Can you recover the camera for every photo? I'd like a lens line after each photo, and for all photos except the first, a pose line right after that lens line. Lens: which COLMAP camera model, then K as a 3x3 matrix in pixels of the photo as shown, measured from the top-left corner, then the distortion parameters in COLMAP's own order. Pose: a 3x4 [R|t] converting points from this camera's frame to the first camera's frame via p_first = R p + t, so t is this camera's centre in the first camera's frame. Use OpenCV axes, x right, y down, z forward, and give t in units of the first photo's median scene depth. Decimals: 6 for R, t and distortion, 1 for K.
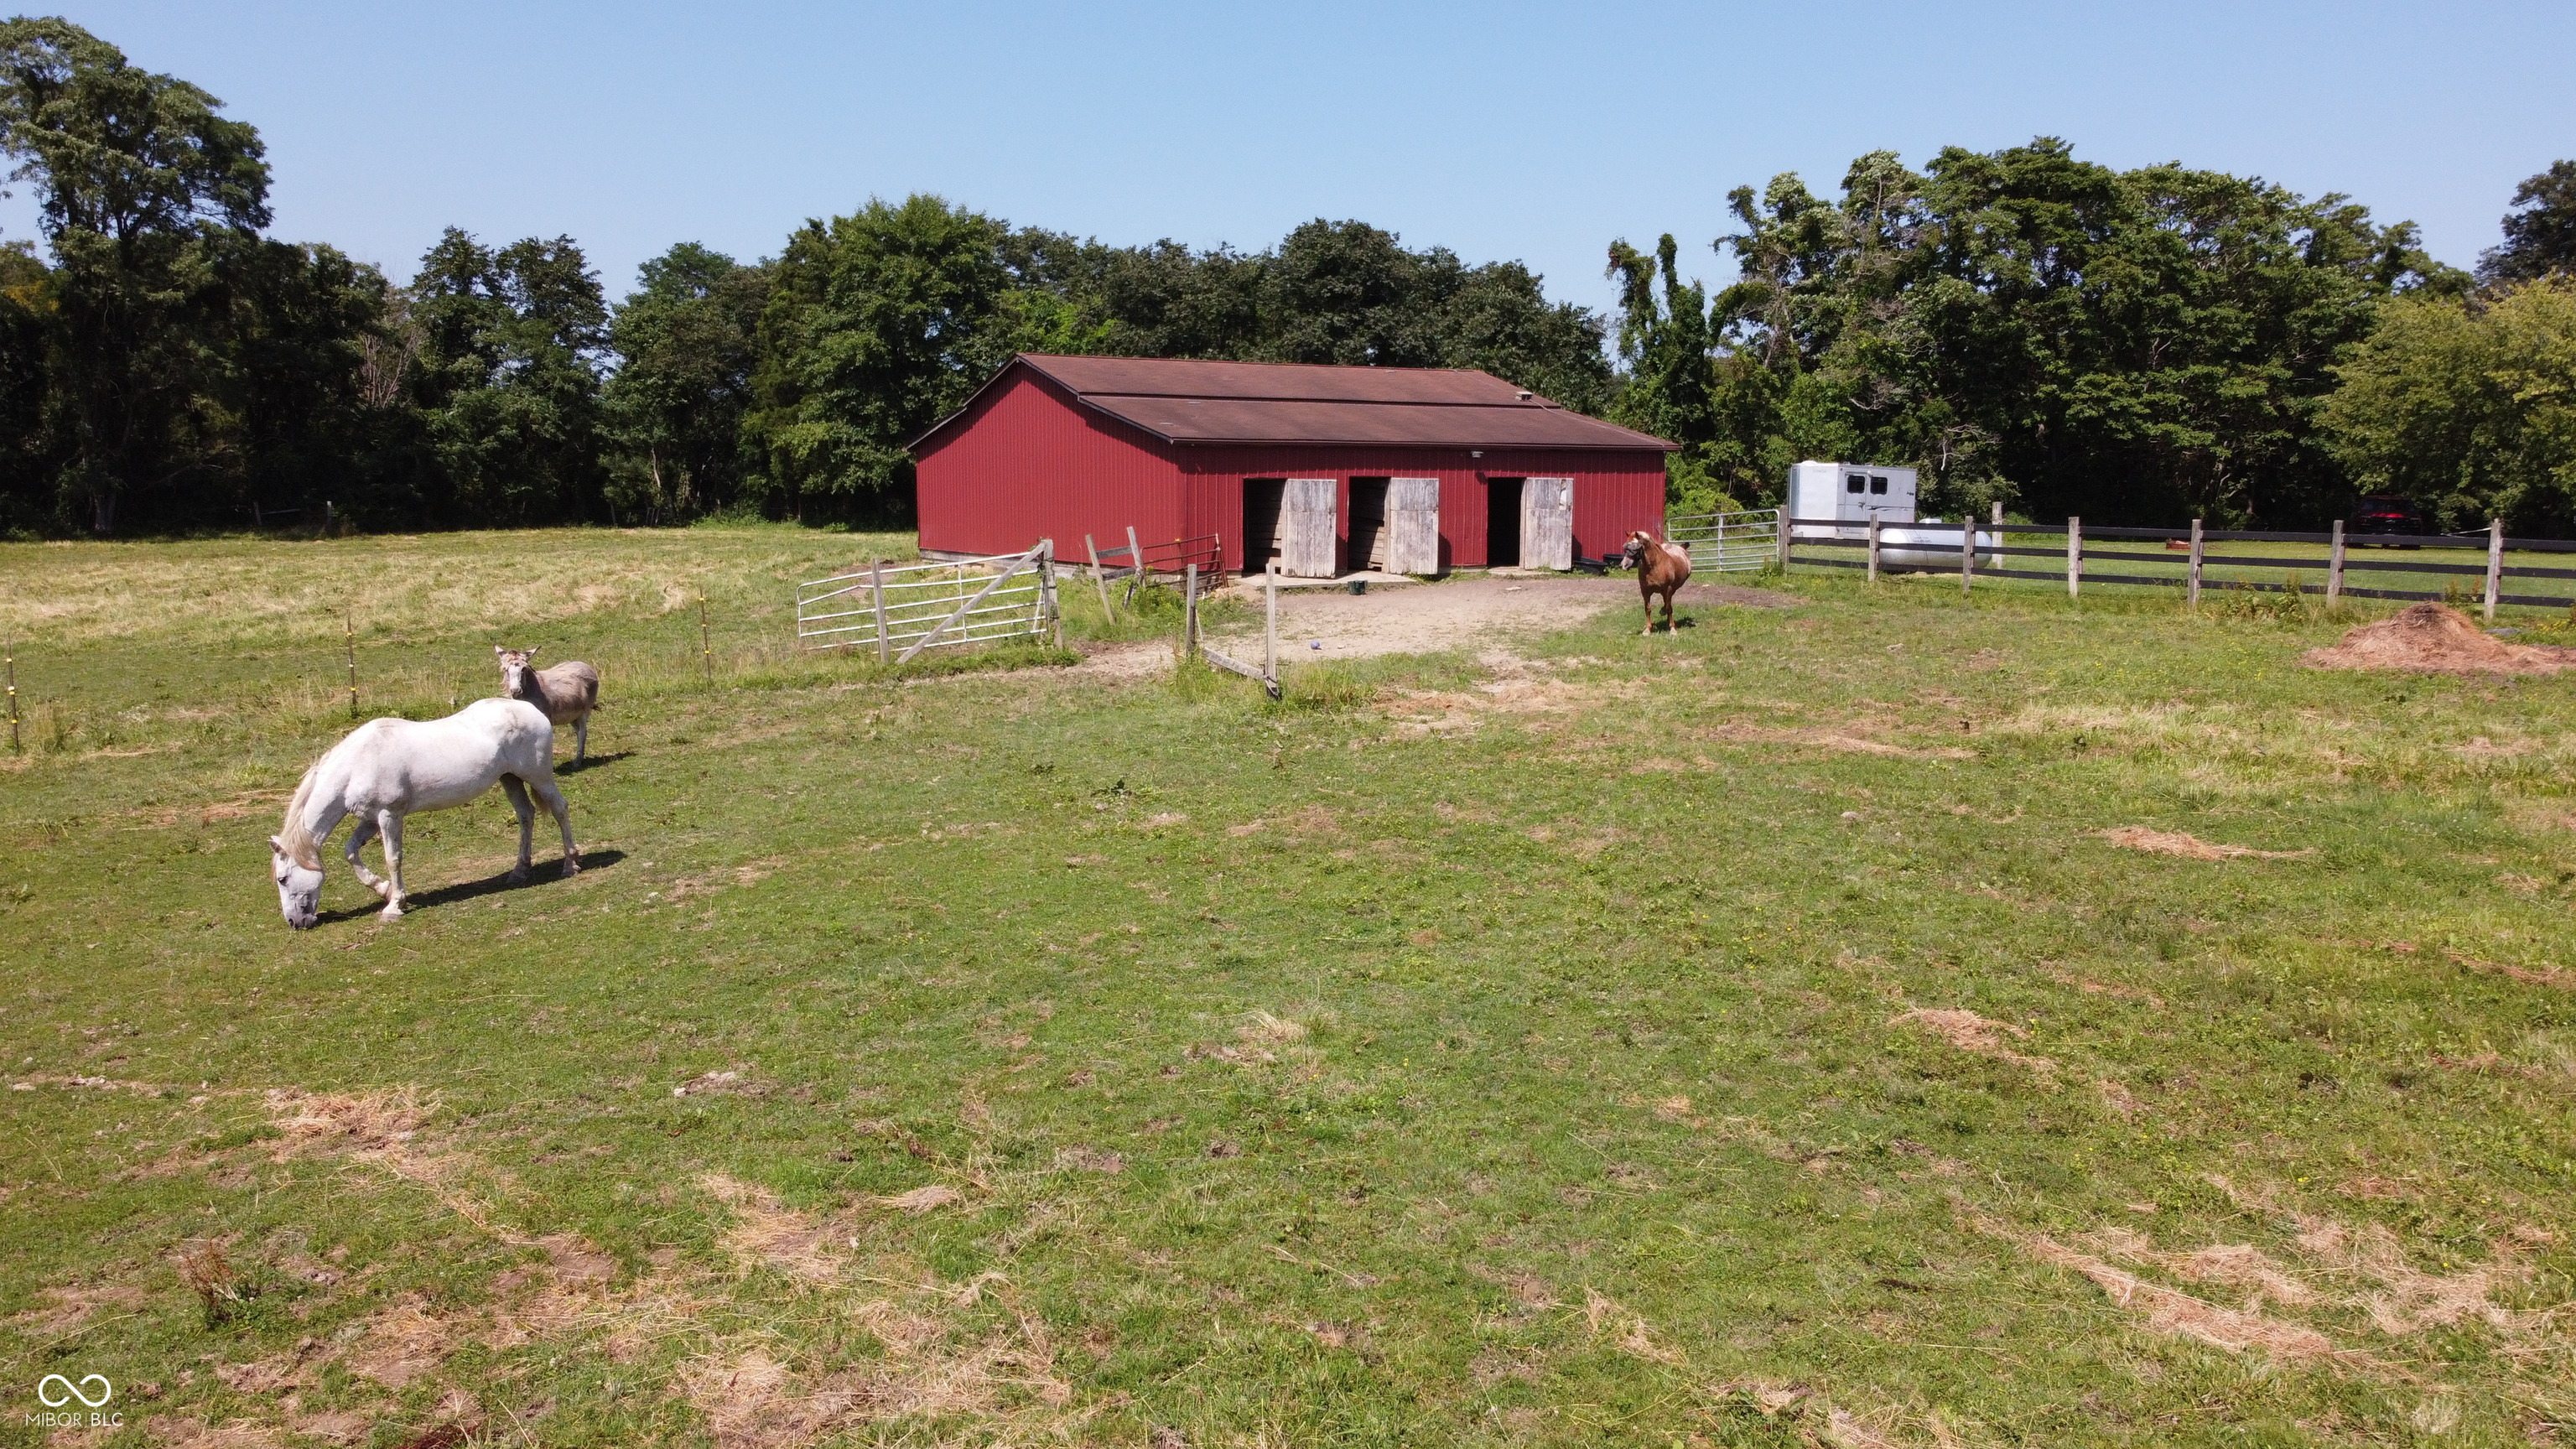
lens RADIAL K [[1912.3, 0, 1295.0], [0, 1912.3, 722.9], [0, 0, 1]] dist [0.004592, -0.011071]
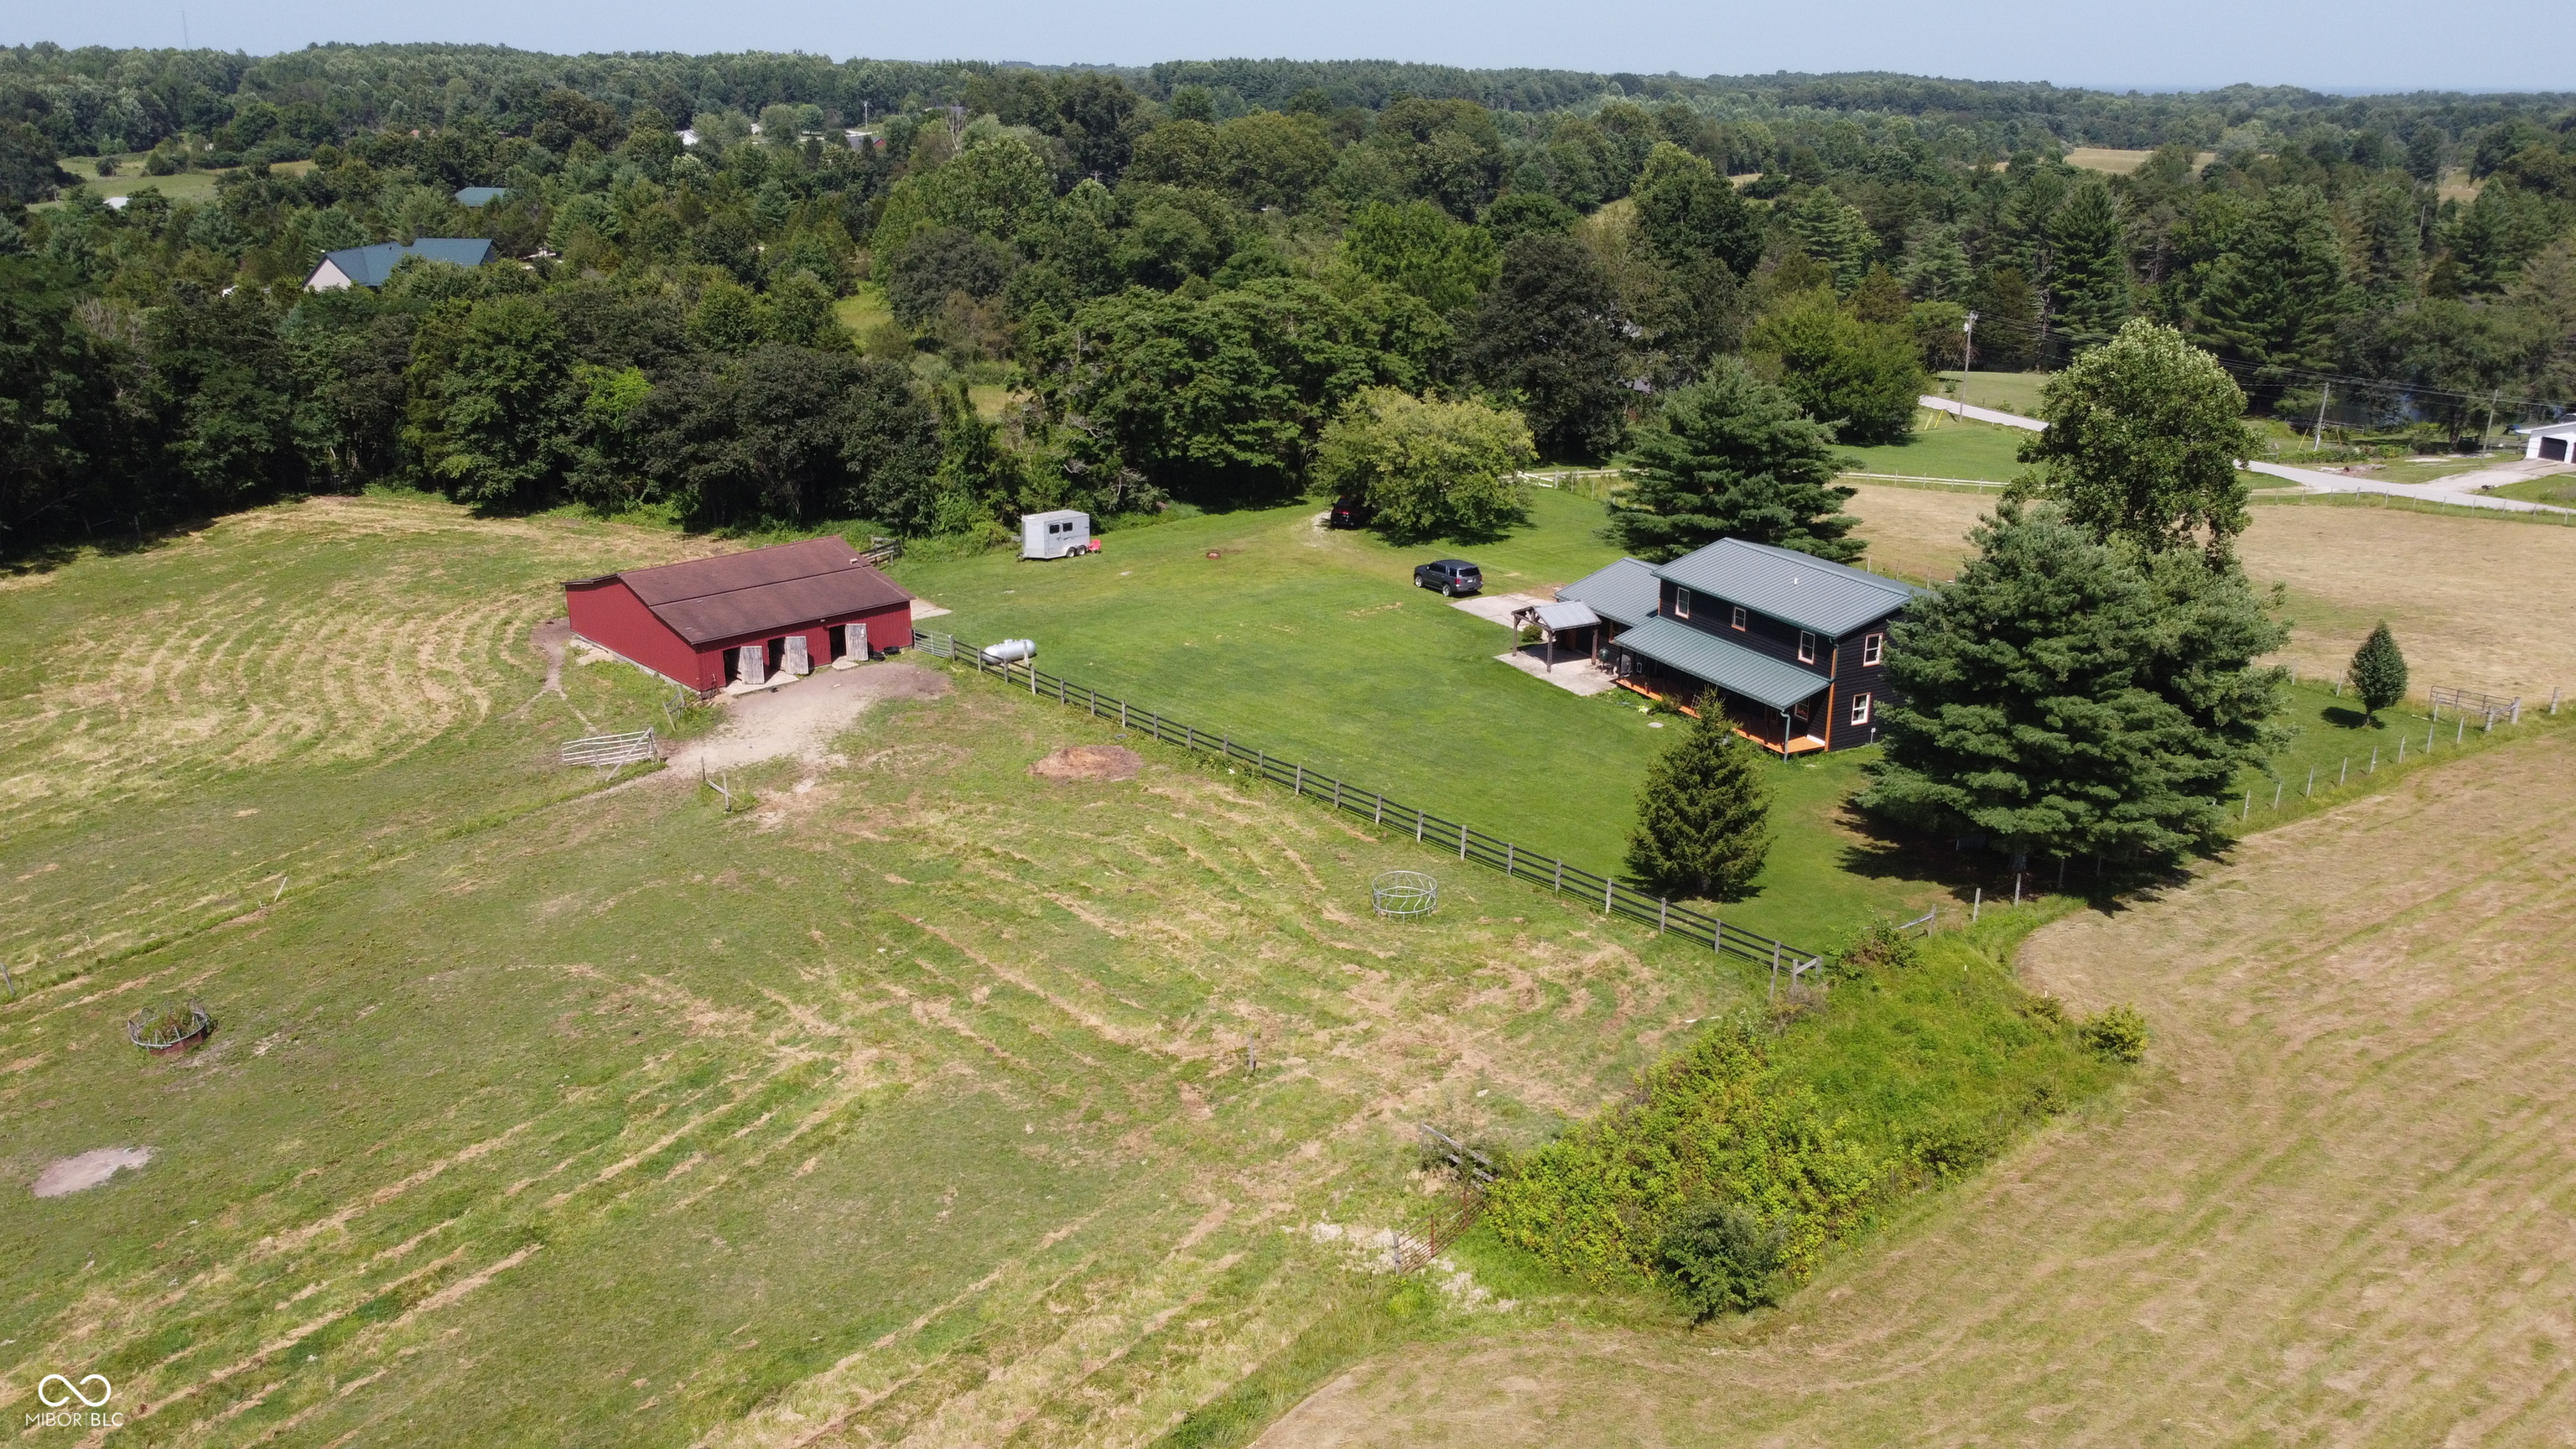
lens RADIAL K [[1912.3, 0, 1295.0], [0, 1912.3, 722.9], [0, 0, 1]] dist [0.004592, -0.011071]
pose [[0.974946, -0.069114, 0.211431, 0.095398], [0.024367, 0.977969, 0.207325, -0.303948], [-0.221102, -0.196979, 0.955151, -0.896978]]
